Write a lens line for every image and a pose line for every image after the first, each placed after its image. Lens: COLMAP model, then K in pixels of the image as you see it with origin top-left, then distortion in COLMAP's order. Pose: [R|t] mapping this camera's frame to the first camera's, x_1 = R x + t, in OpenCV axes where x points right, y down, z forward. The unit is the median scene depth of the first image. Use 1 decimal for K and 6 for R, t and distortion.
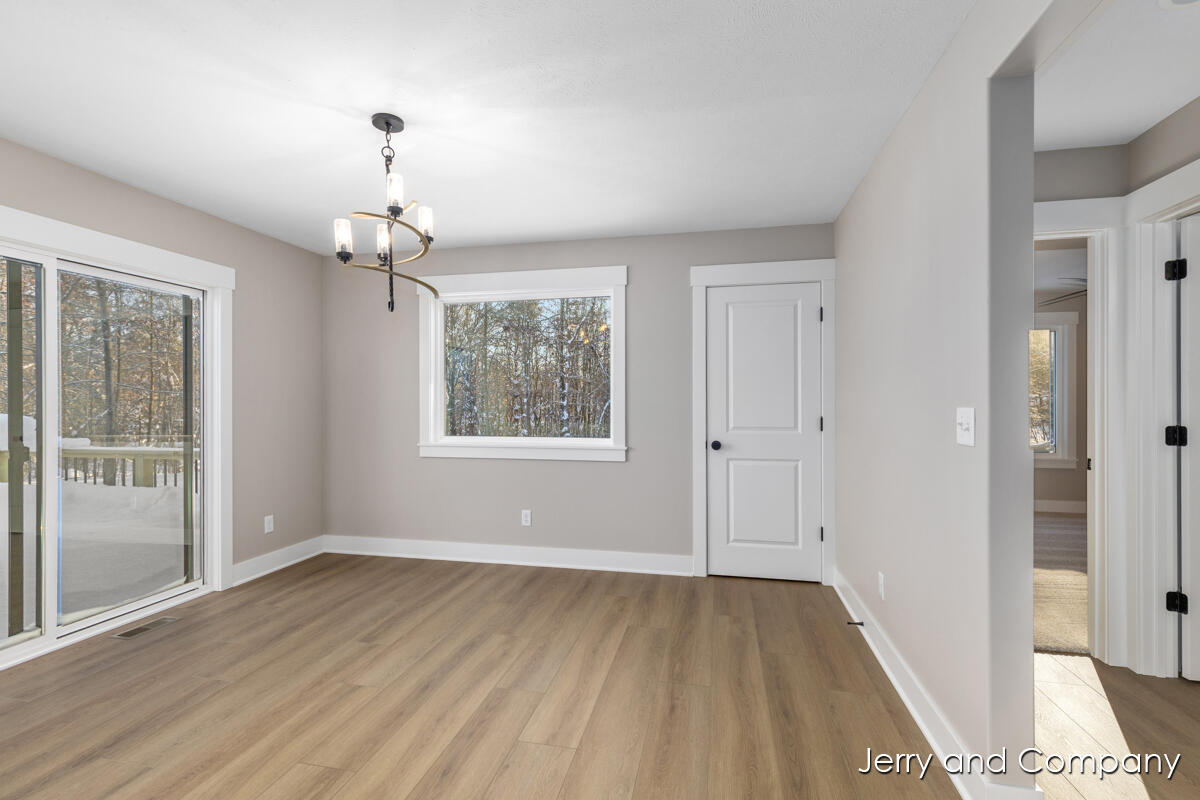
lens RADIAL K [[542.1, 0, 600.5], [0, 542.1, 401.6], [0, 0, 1]] dist [0.003090, 0.000161]
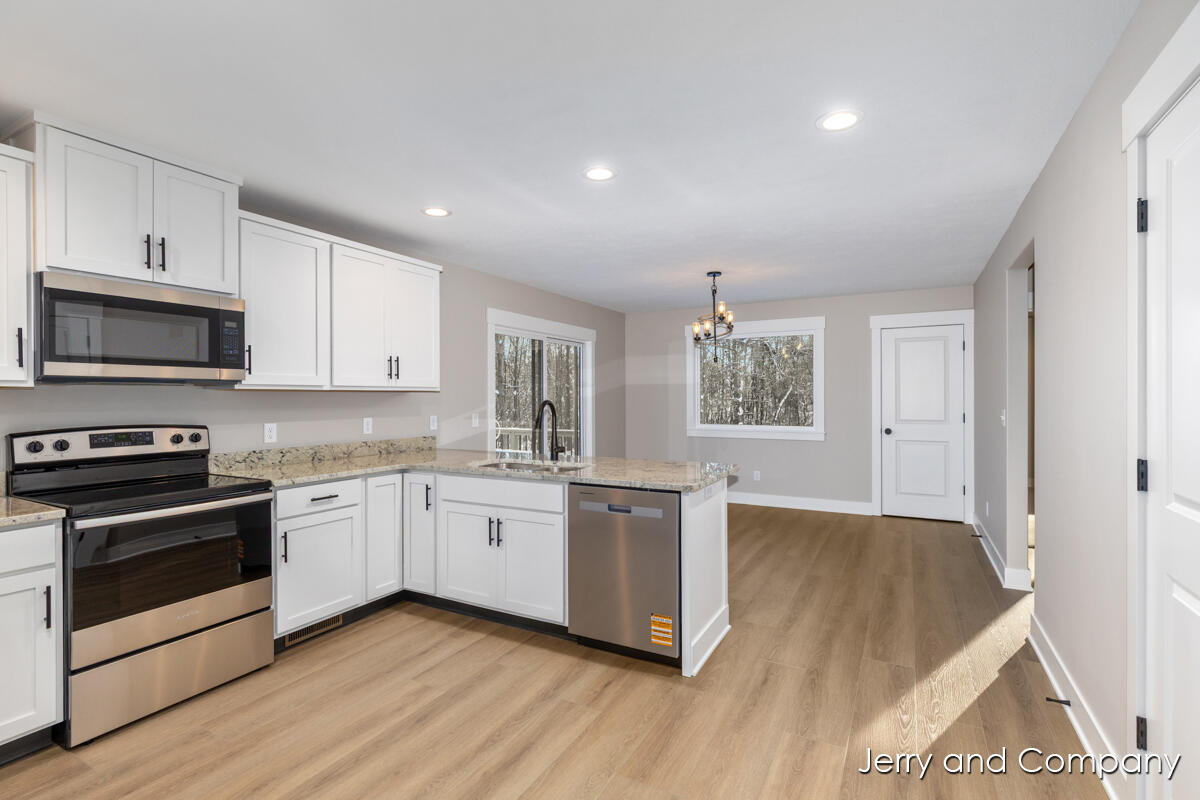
lens RADIAL K [[573.6, 0, 596.6], [0, 573.6, 400.2], [0, 0, 1]] dist [-0.001273, -0.000337]
pose [[0.960048, -0.000515, -0.279836, -0.127846], [0.002239, 0.999980, 0.005841, -0.020078], [0.279828, -0.006235, 0.960030, -0.804188]]
